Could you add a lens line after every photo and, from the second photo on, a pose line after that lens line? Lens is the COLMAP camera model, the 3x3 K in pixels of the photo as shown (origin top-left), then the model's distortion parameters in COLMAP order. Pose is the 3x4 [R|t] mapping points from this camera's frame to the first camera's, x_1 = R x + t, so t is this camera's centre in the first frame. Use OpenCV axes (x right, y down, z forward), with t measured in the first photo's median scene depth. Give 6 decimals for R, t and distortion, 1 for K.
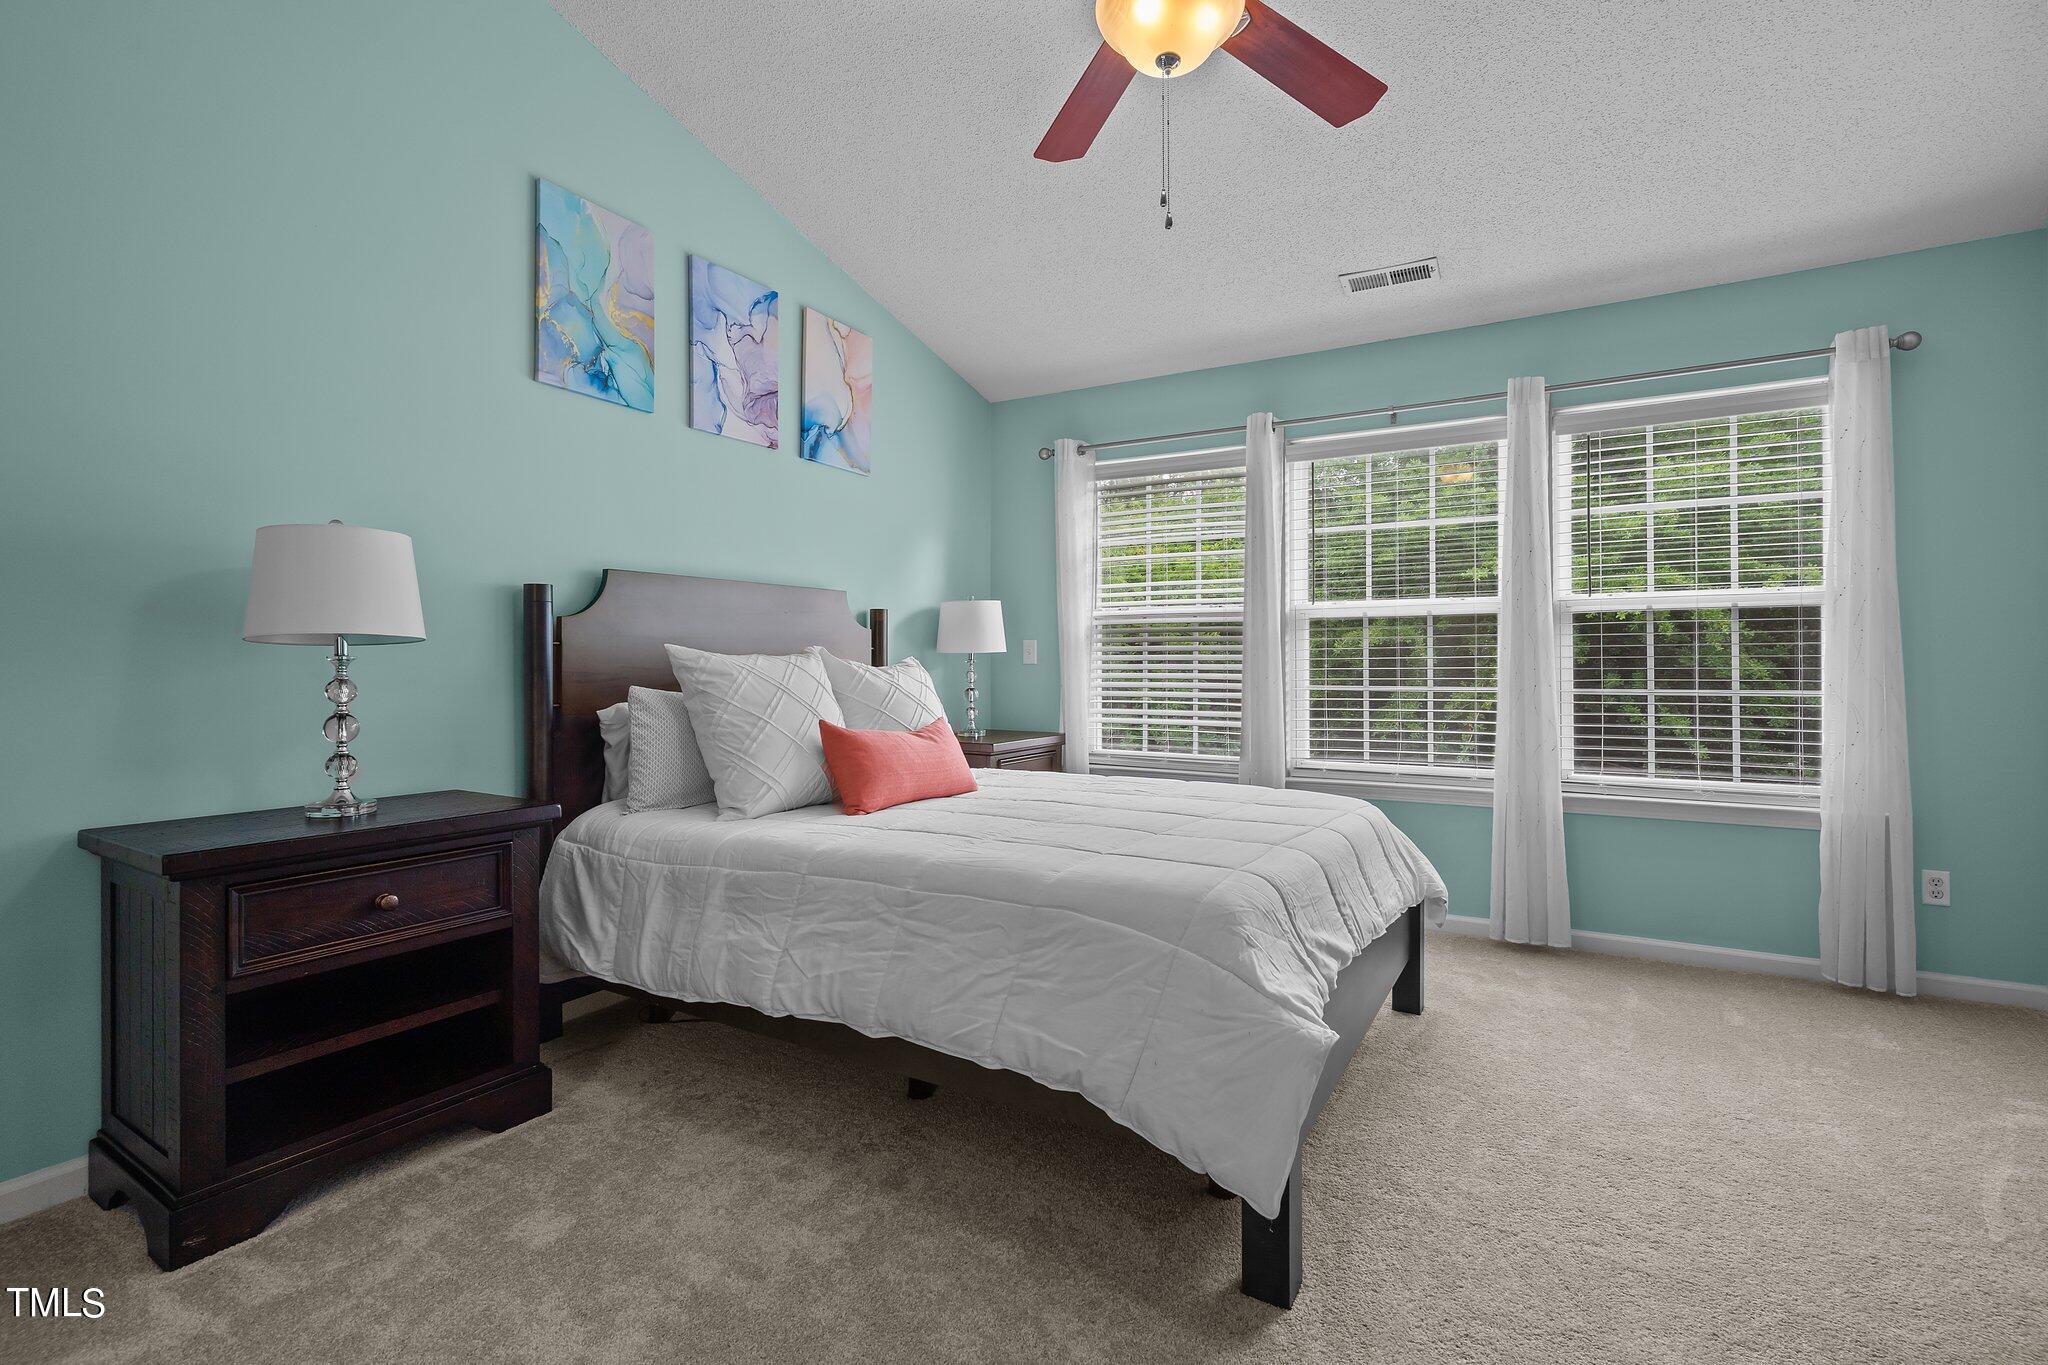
lens RADIAL K [[931.1, 0, 1028.4], [0, 931.1, 671.3], [0, 0, 1]] dist [-0.012575, 0.007426]
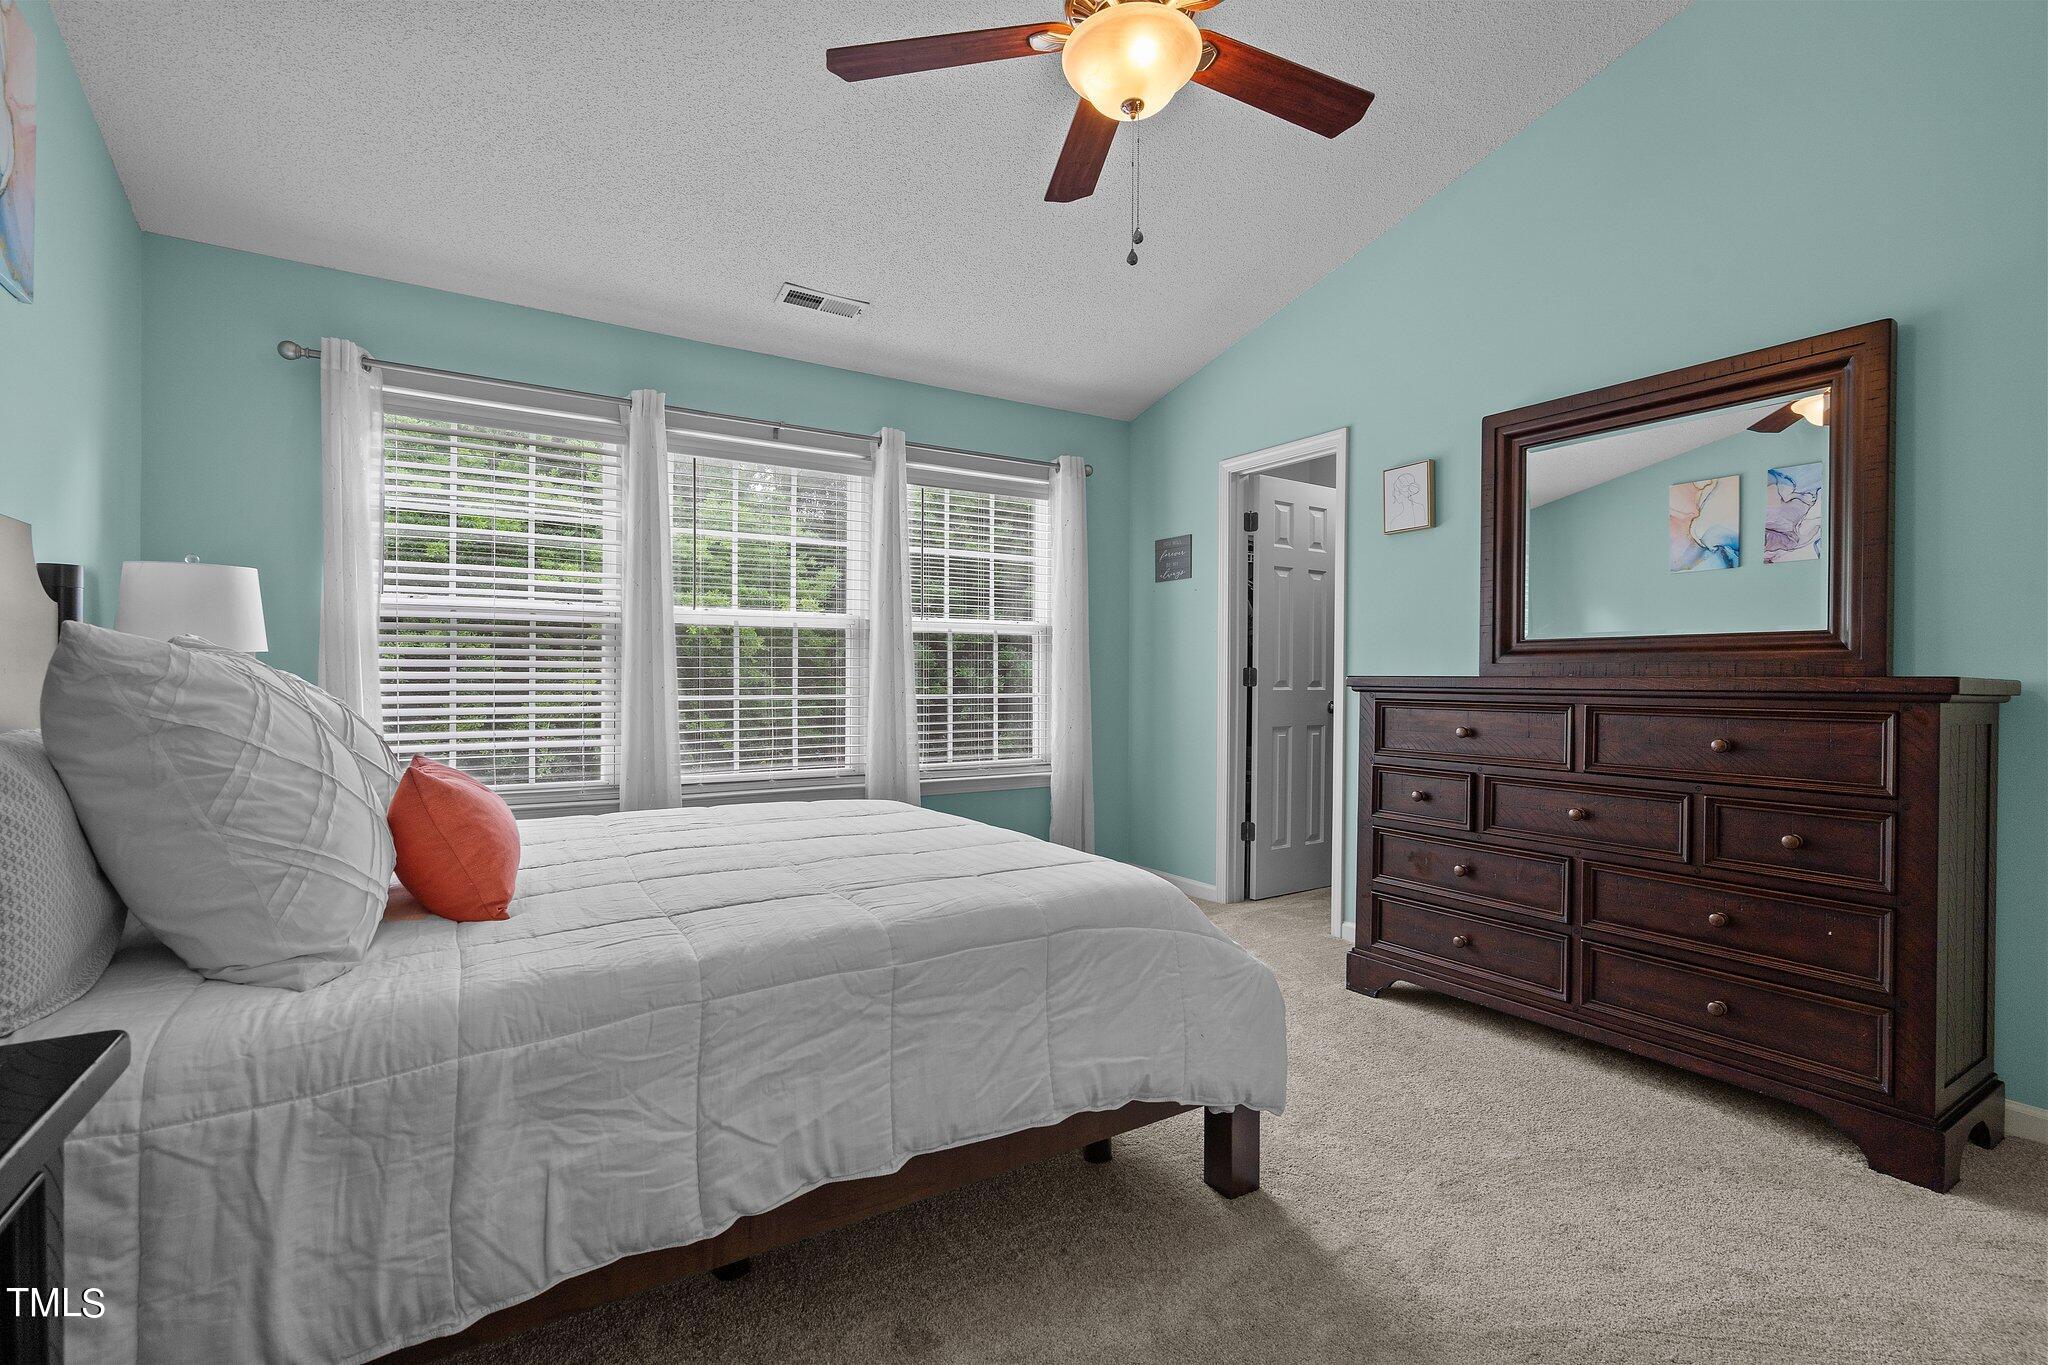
lens RADIAL K [[924.7, 0, 1028.7], [0, 924.7, 690.8], [0, 0, 1]] dist [-0.004712, 0.000678]
pose [[0.455613, -0.012178, 0.890095, -0.388009], [0.001719, 0.999917, 0.012801, -0.001357], [-0.890176, -0.004302, 0.455596, 0.284049]]
